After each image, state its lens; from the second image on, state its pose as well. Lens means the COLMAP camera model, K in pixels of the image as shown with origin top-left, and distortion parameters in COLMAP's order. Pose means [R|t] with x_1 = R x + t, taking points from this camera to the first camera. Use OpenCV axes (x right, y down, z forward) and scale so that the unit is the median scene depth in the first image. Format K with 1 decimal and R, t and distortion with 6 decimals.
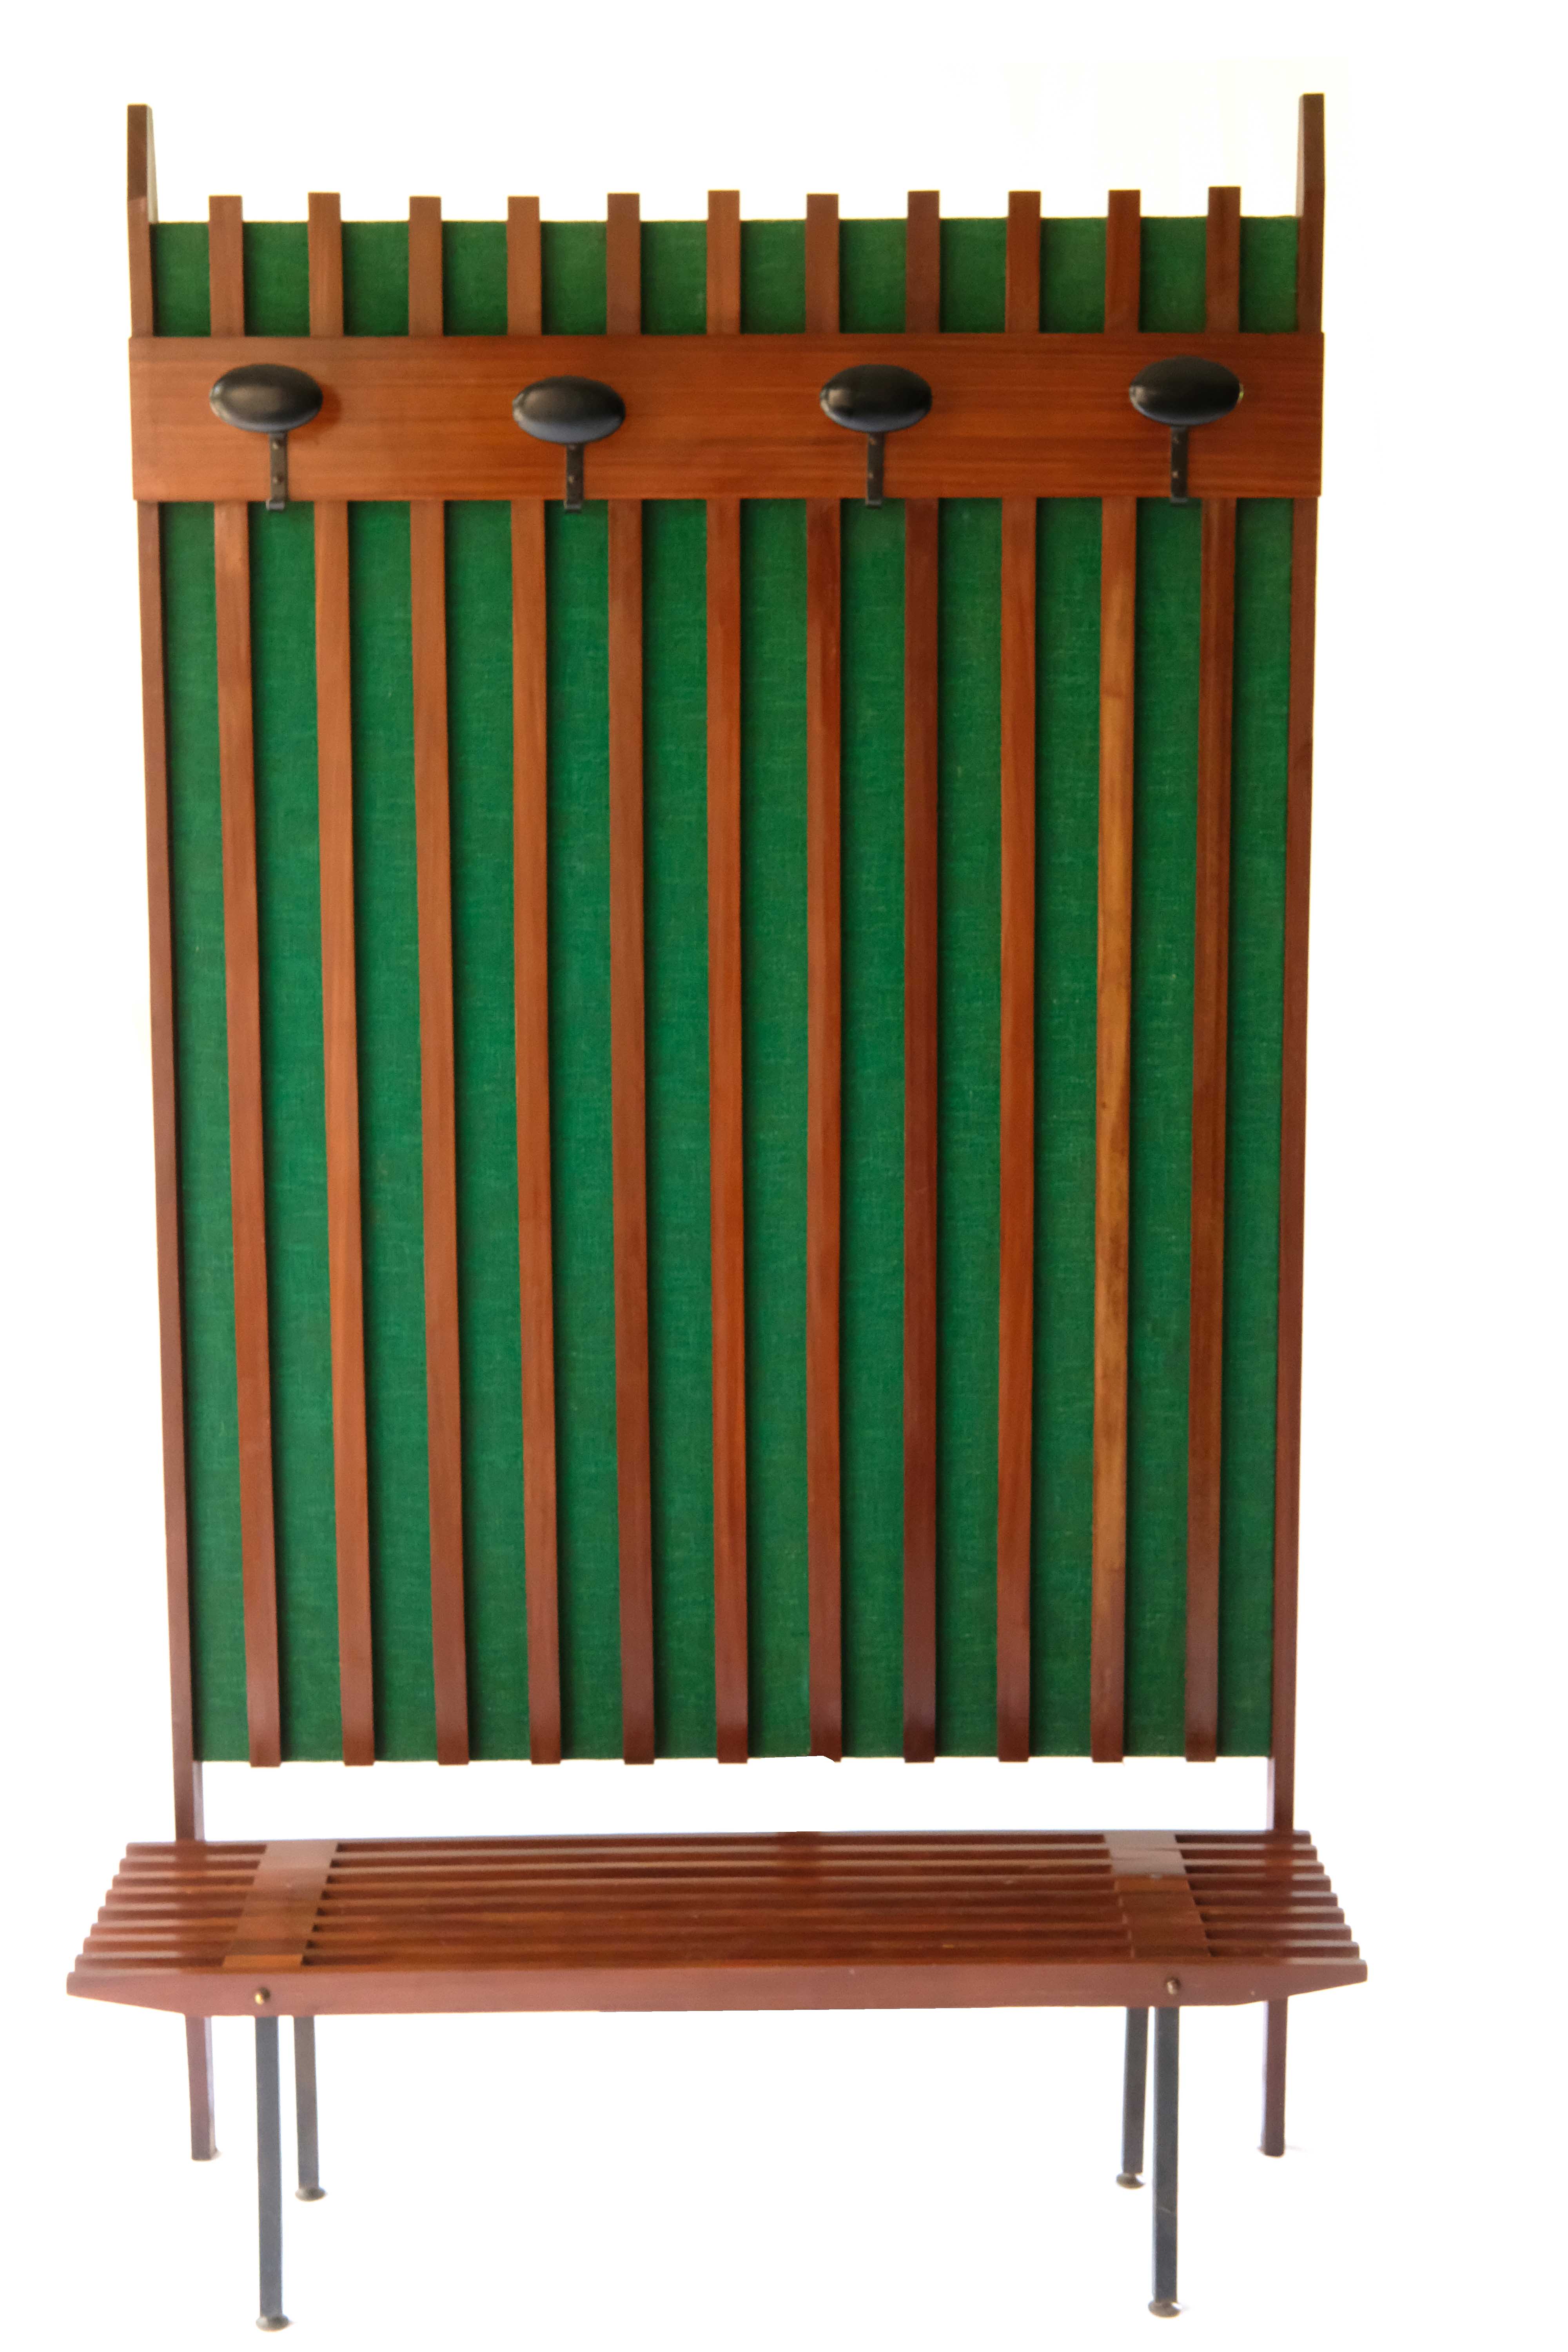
lens RADIAL K [[3025.2, 0, 717.5], [0, 3025.2, 1171.0], [0, 0, 1]] dist [0.018499, 0.031333]
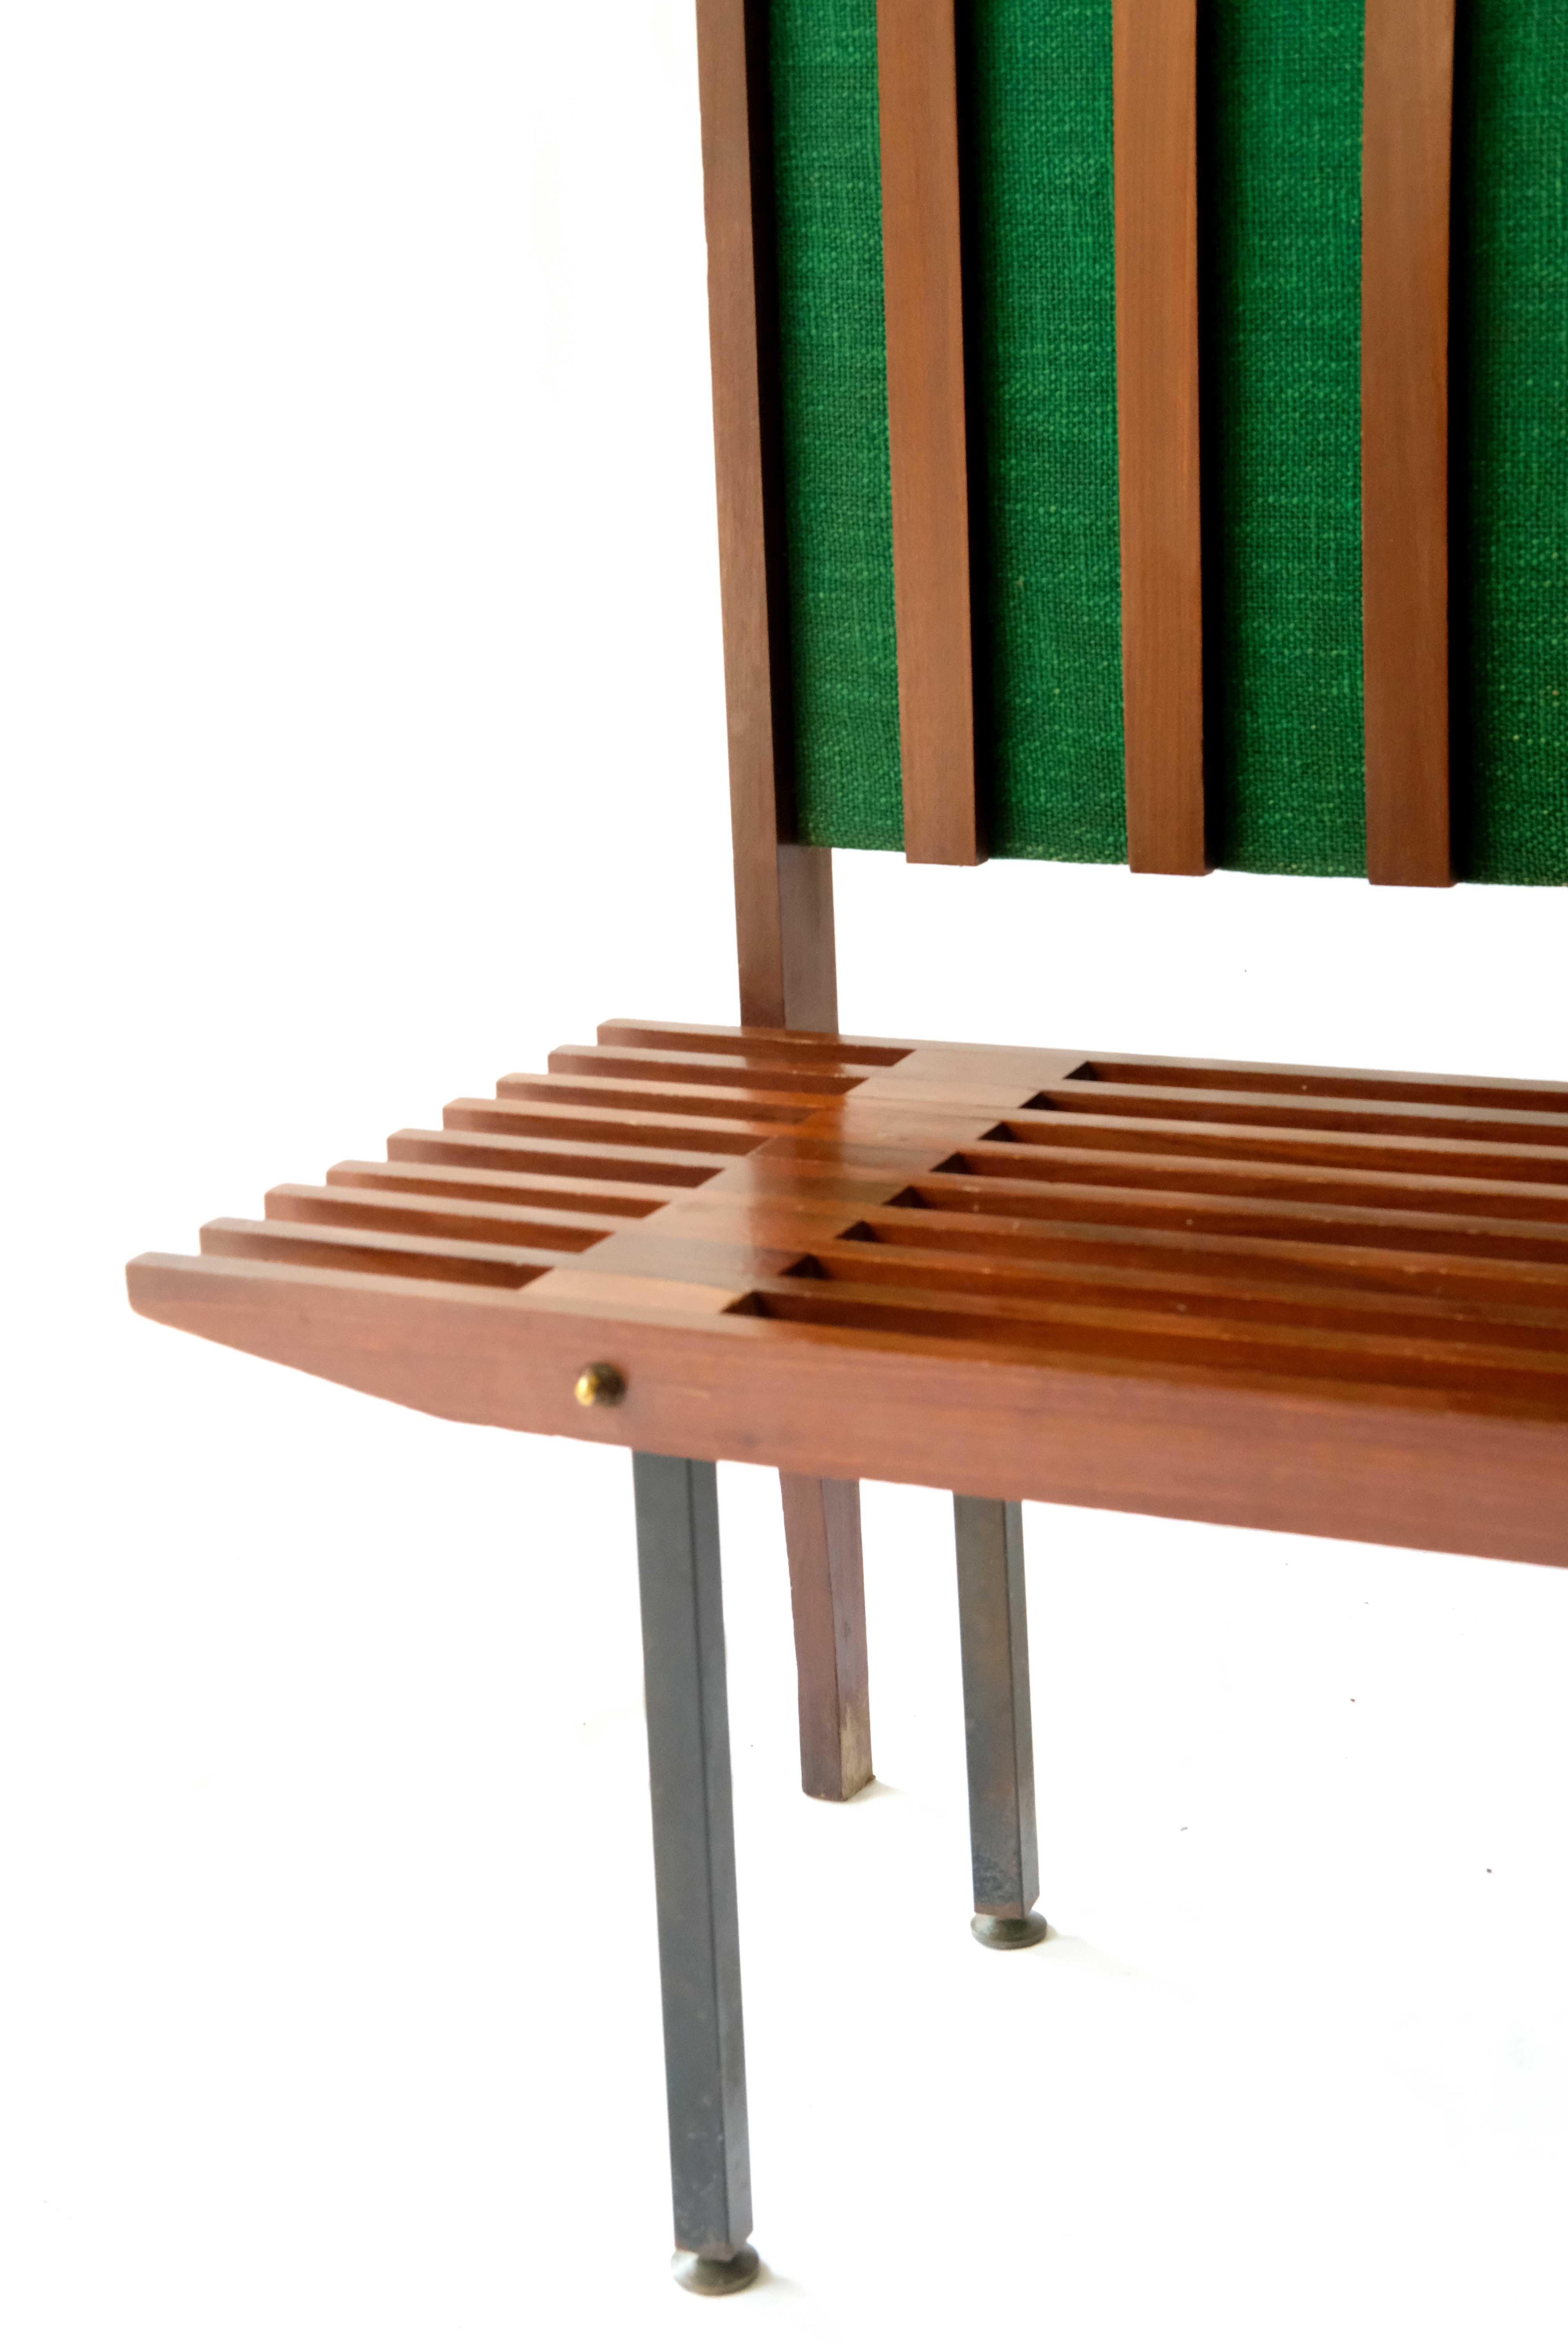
lens RADIAL K [[3826.0, 0, 785.2], [0, 3826.0, 1059.4], [0, 0, 1]] dist [0.051997, 0.224805]
pose [[0.901325, 0.082262, -0.425261, 0.043648], [-0.023870, 0.989741, 0.140863, 0.154063], [0.432486, -0.116813, 0.894042, 0.552556]]
